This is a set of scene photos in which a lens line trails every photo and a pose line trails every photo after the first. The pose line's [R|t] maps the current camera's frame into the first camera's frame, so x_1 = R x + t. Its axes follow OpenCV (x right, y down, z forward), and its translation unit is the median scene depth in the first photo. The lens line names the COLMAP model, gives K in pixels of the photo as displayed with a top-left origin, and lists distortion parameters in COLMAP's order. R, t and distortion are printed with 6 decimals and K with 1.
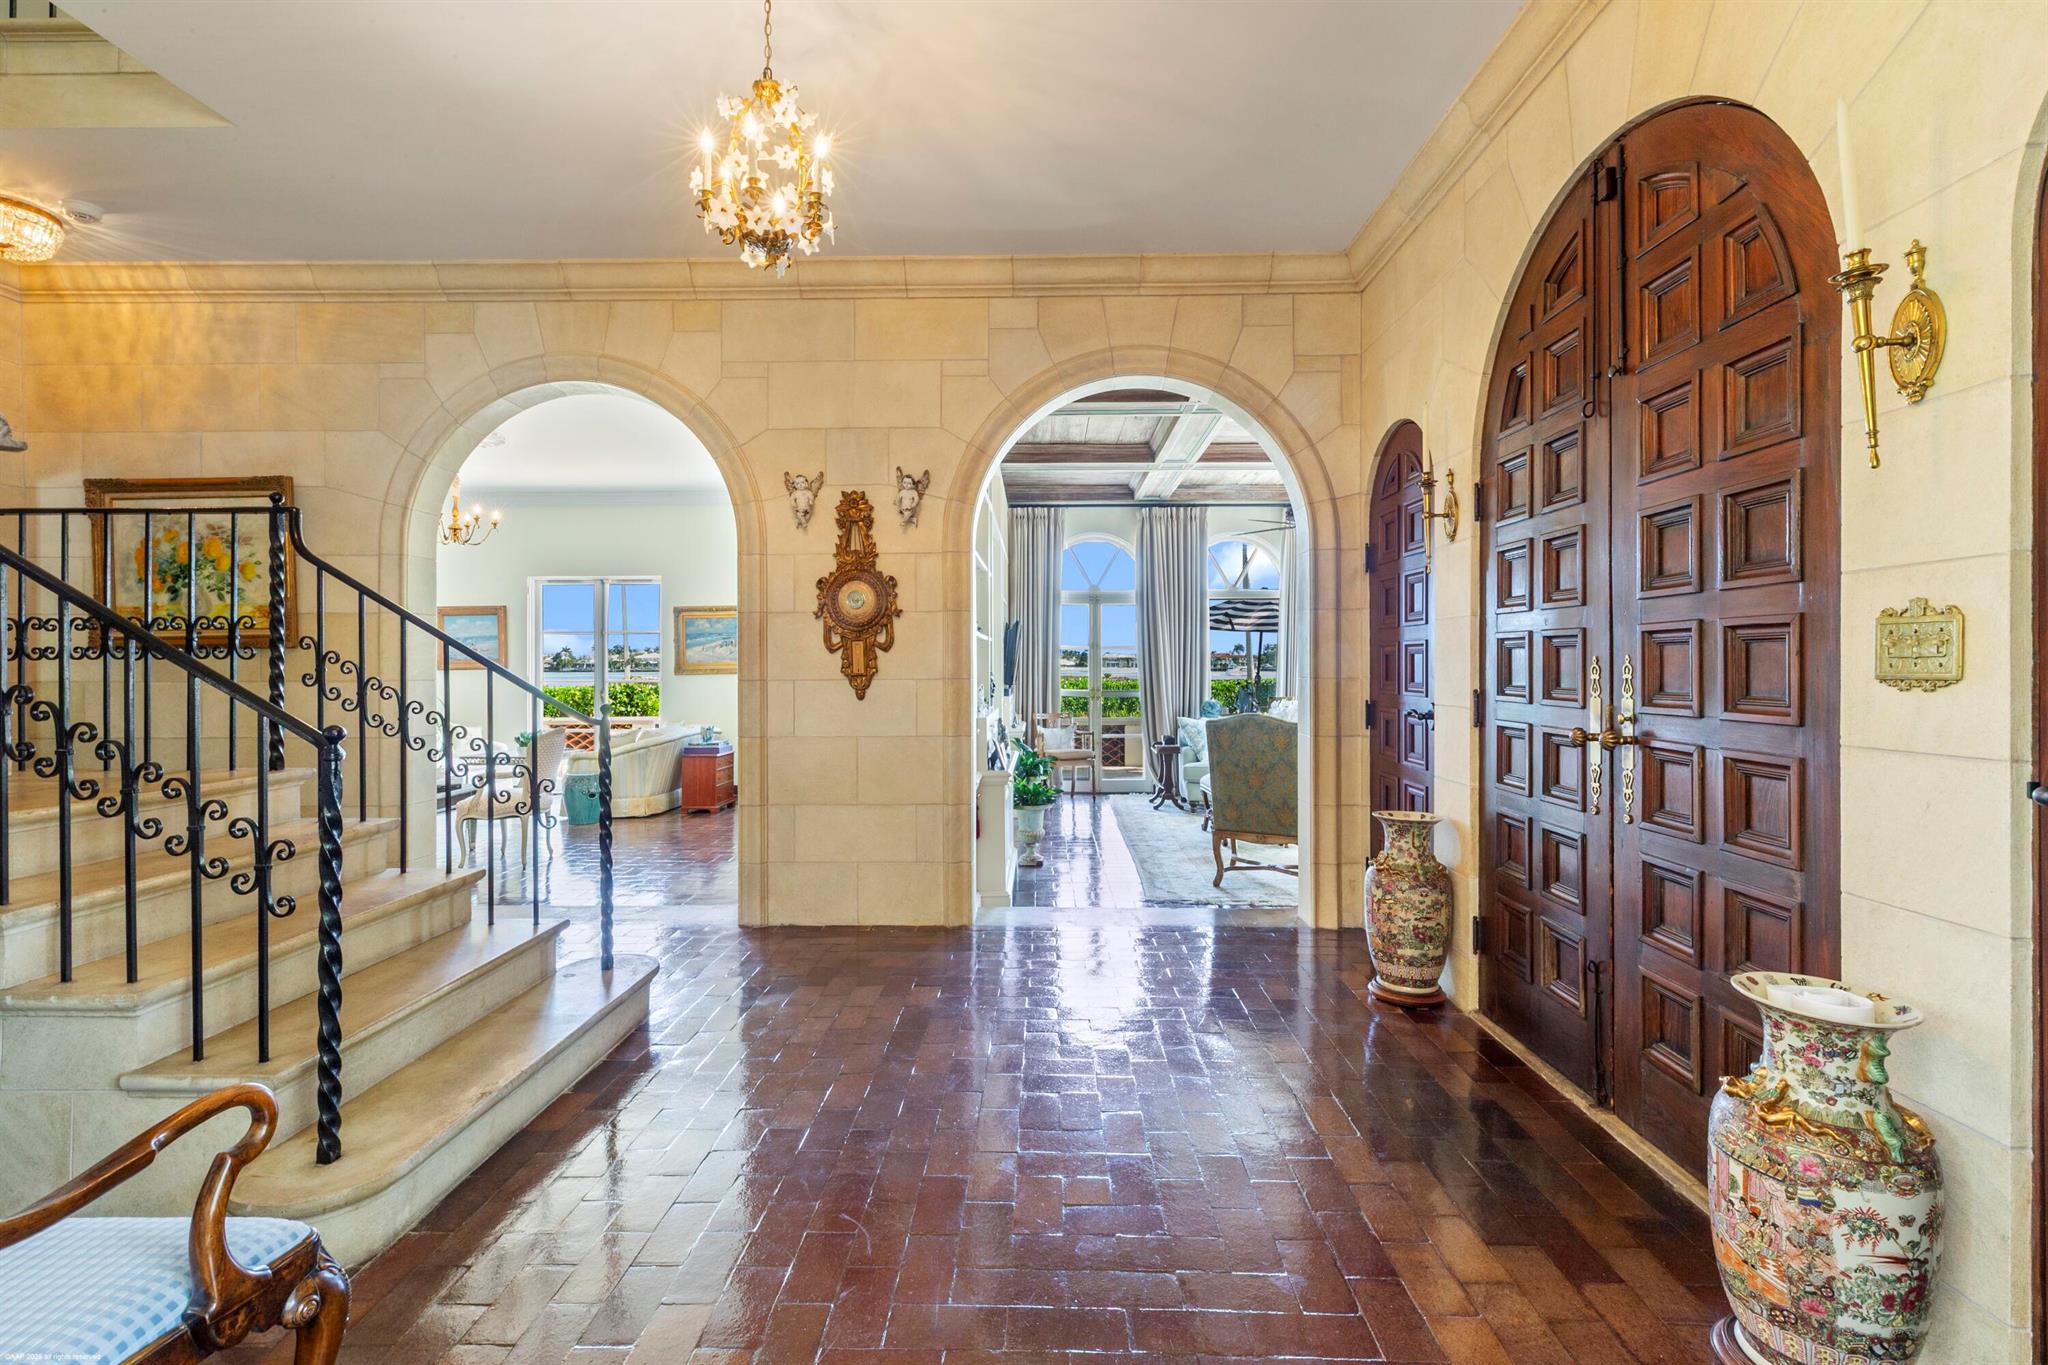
lens RADIAL K [[926.9, 0, 1023.9], [0, 926.9, 667.9], [0, 0, 1]] dist [-0.000544, -0.000011]
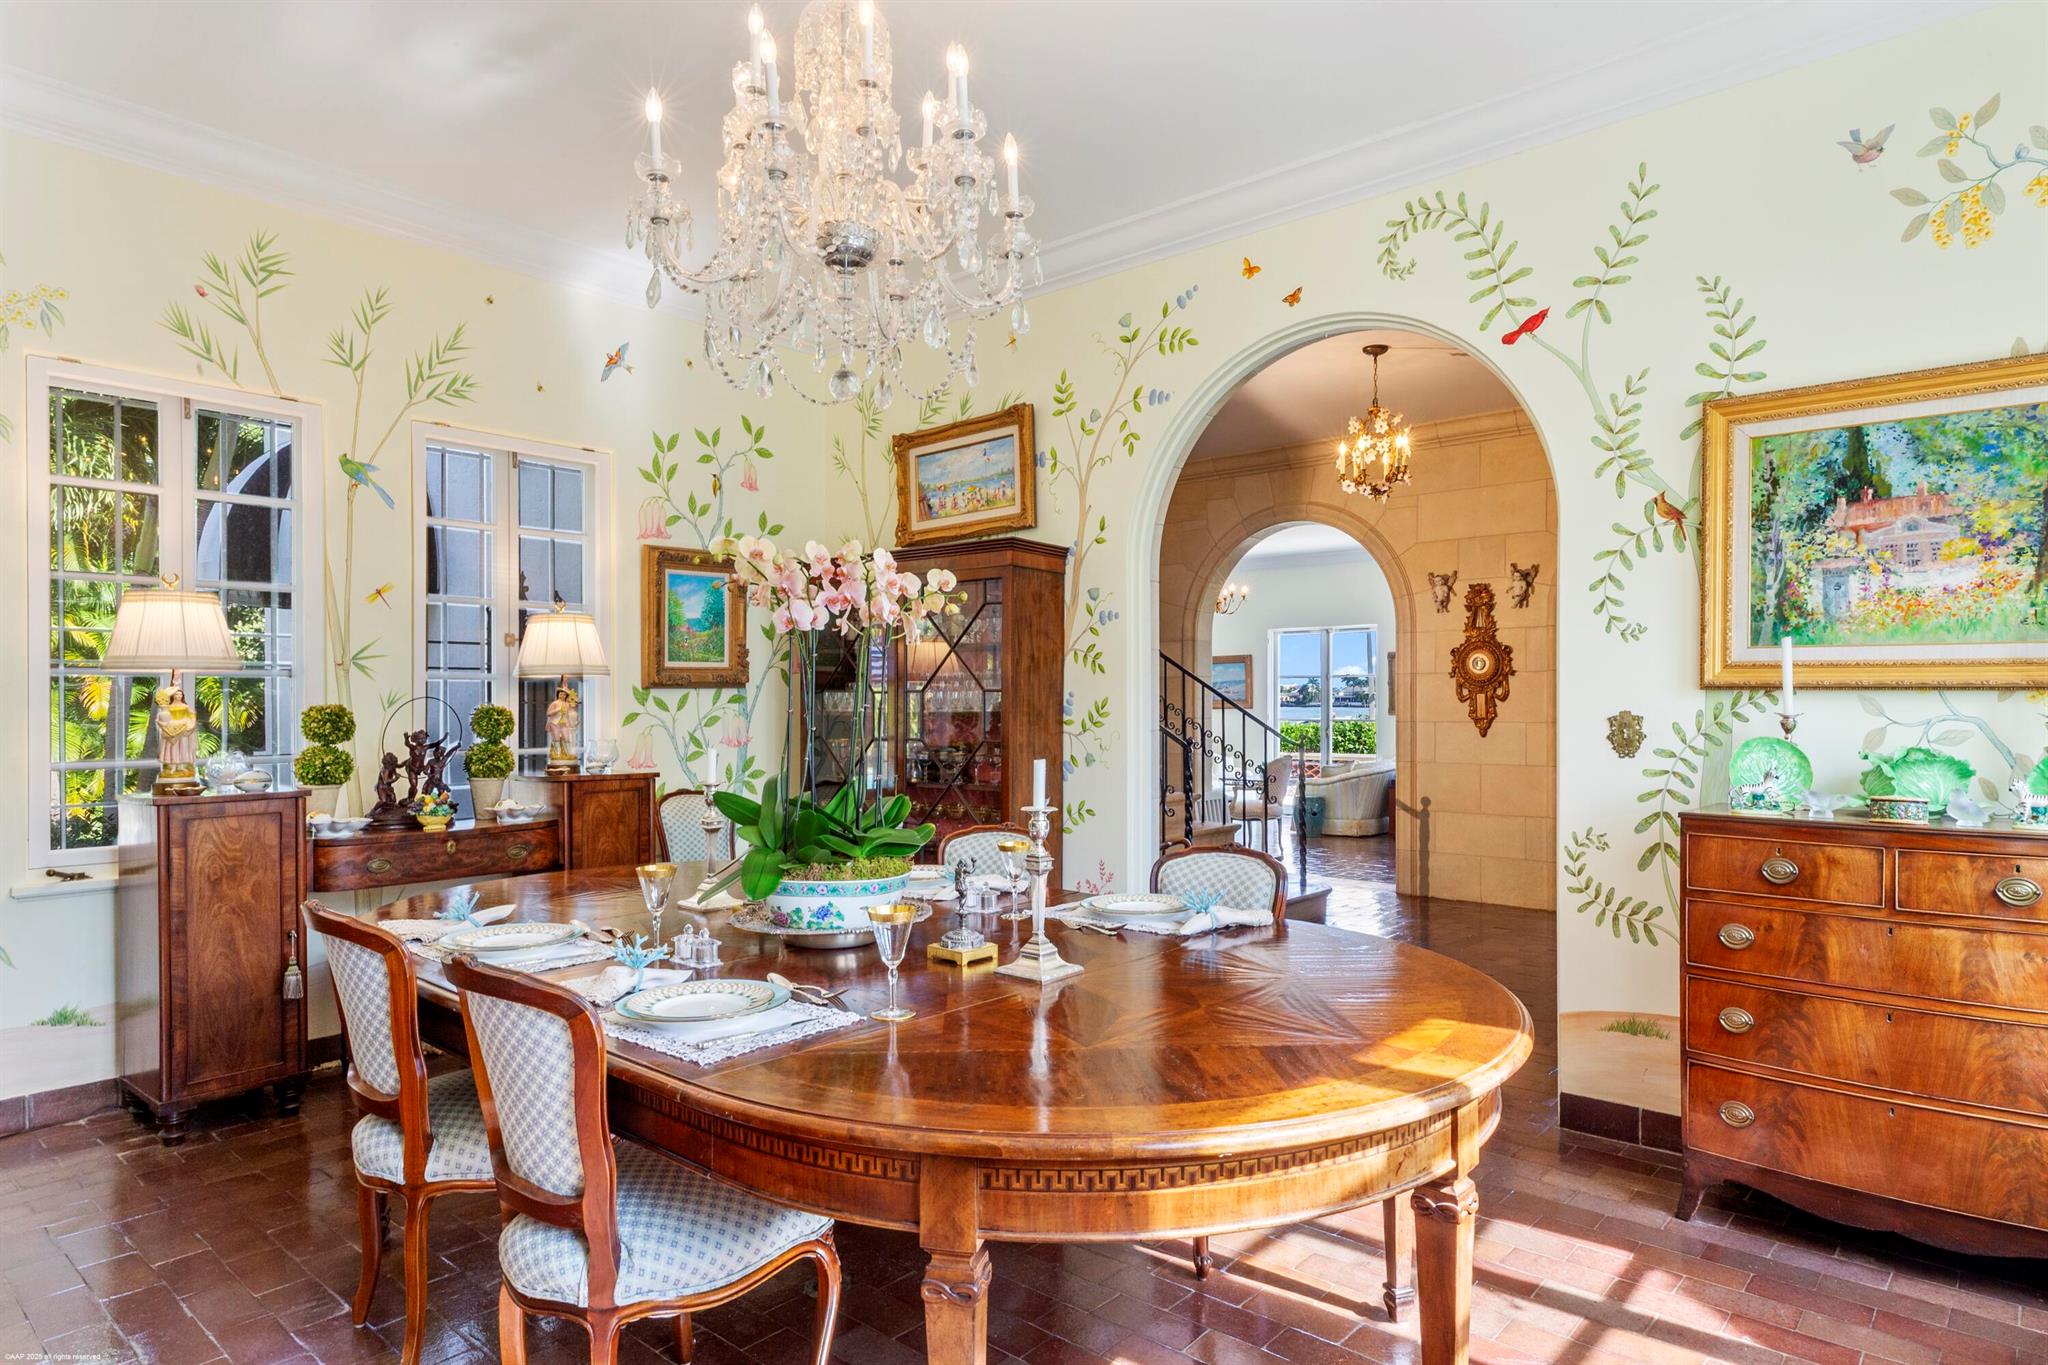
lens RADIAL K [[1183.8, 0, 1028.9], [0, 1183.8, 701.9], [0, 0, 1]] dist [0.003342, 0.000194]
pose [[0.768439, 0.002998, -0.639915, 0.422612], [-0.003022, 0.999995, 0.001057, -0.016579], [0.639915, 0.001122, 0.768445, -0.759875]]
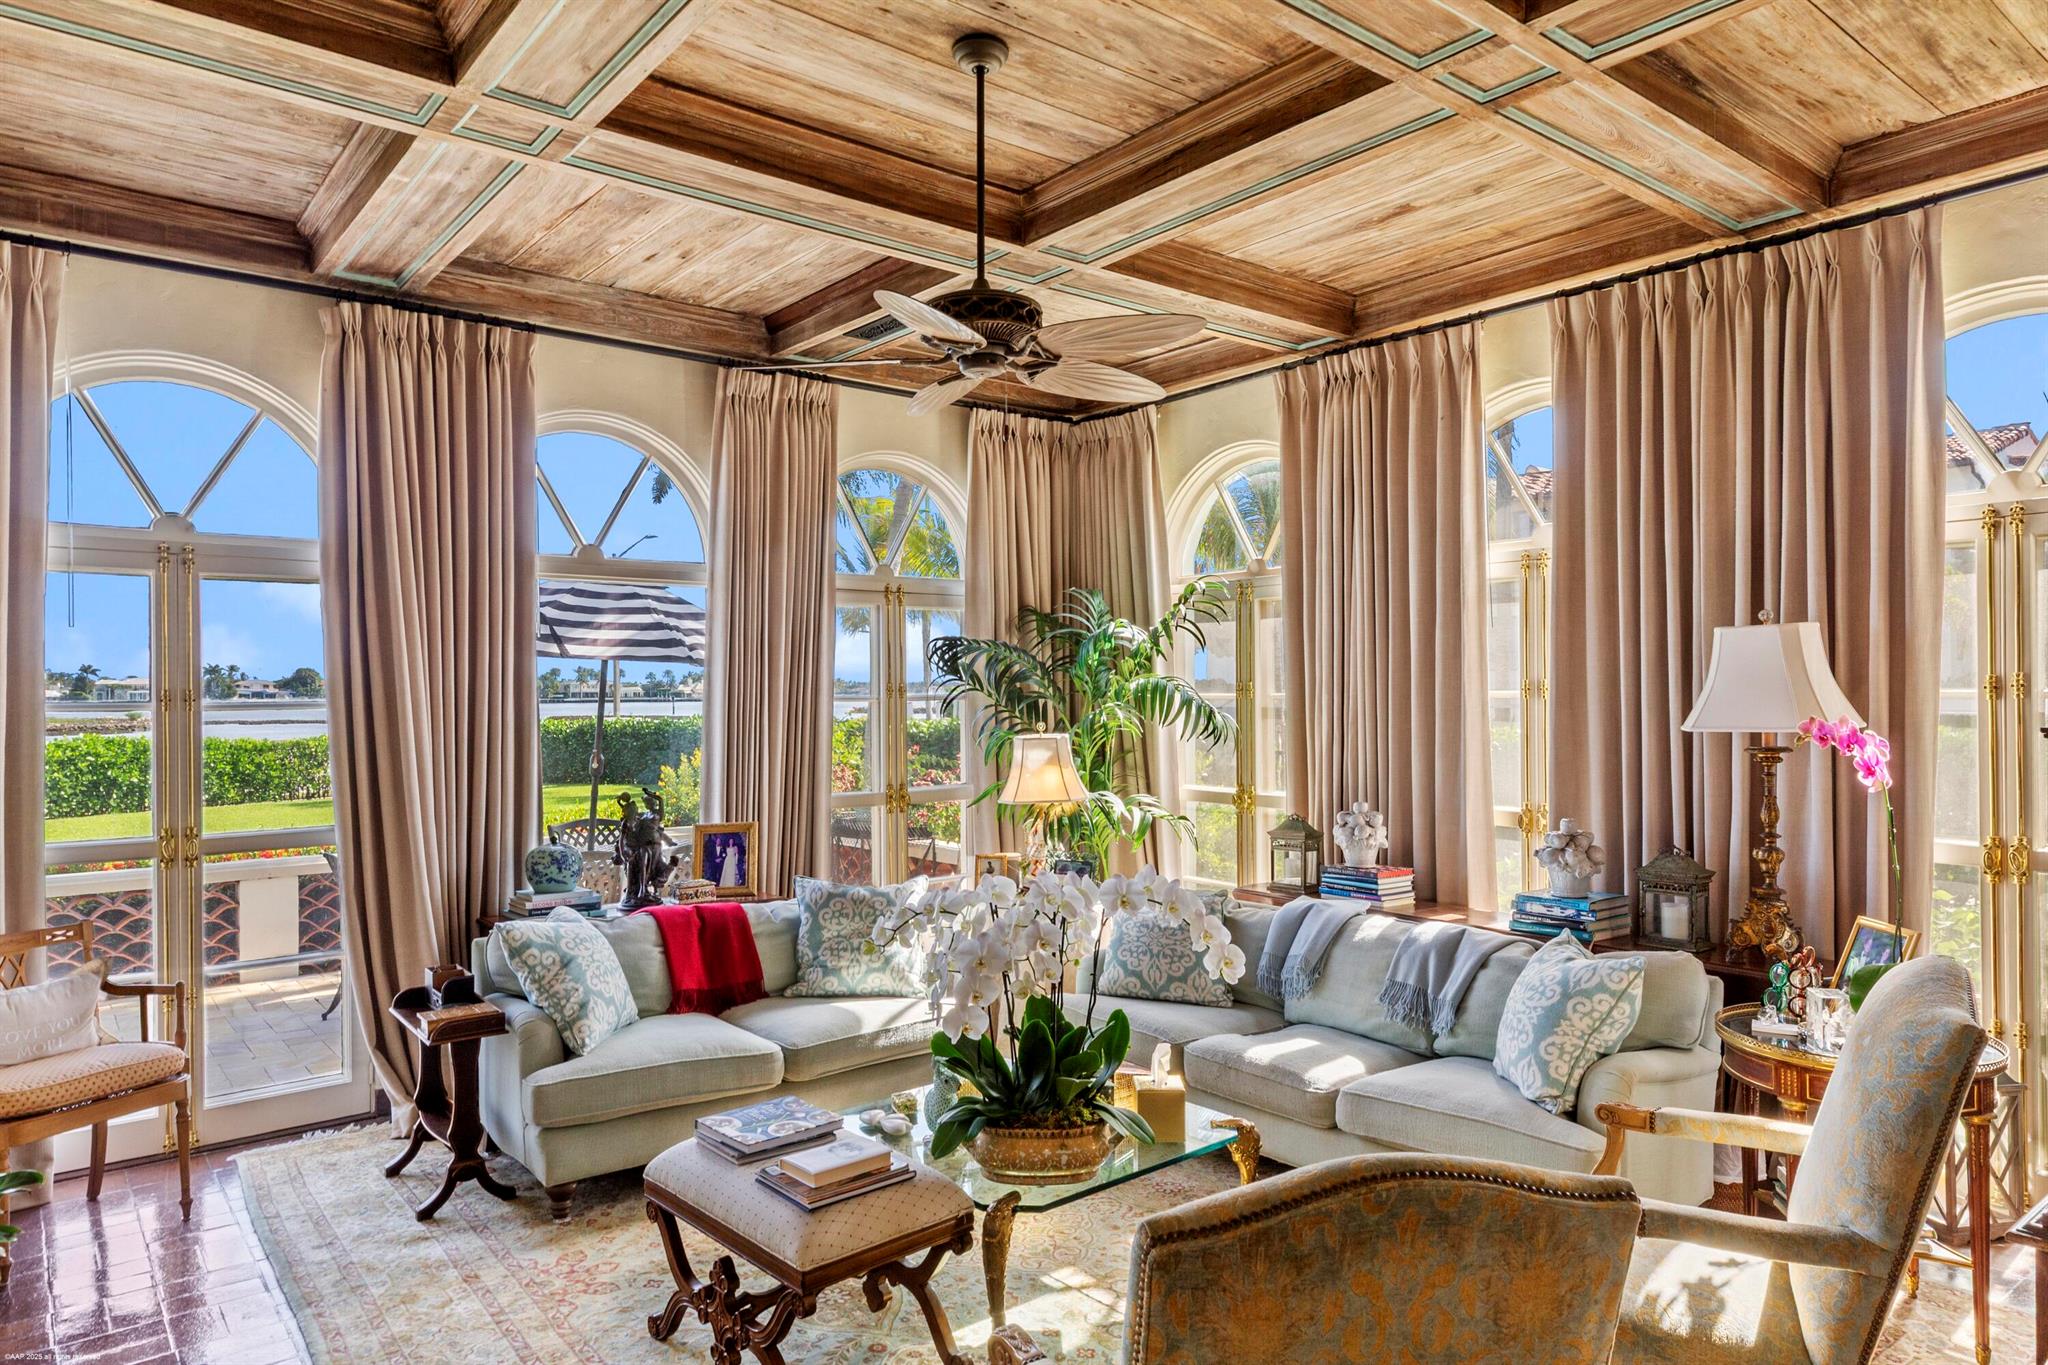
lens RADIAL K [[1273.7, 0, 1029.2], [0, 1273.7, 698.2], [0, 0, 1]] dist [0.005236, 0.000493]
pose [[0.763467, -0.003157, 0.645840, 0.015746], [0.003006, 0.999995, 0.001334, -0.024234], [-0.645840, 0.000923, 0.763472, 0.471815]]
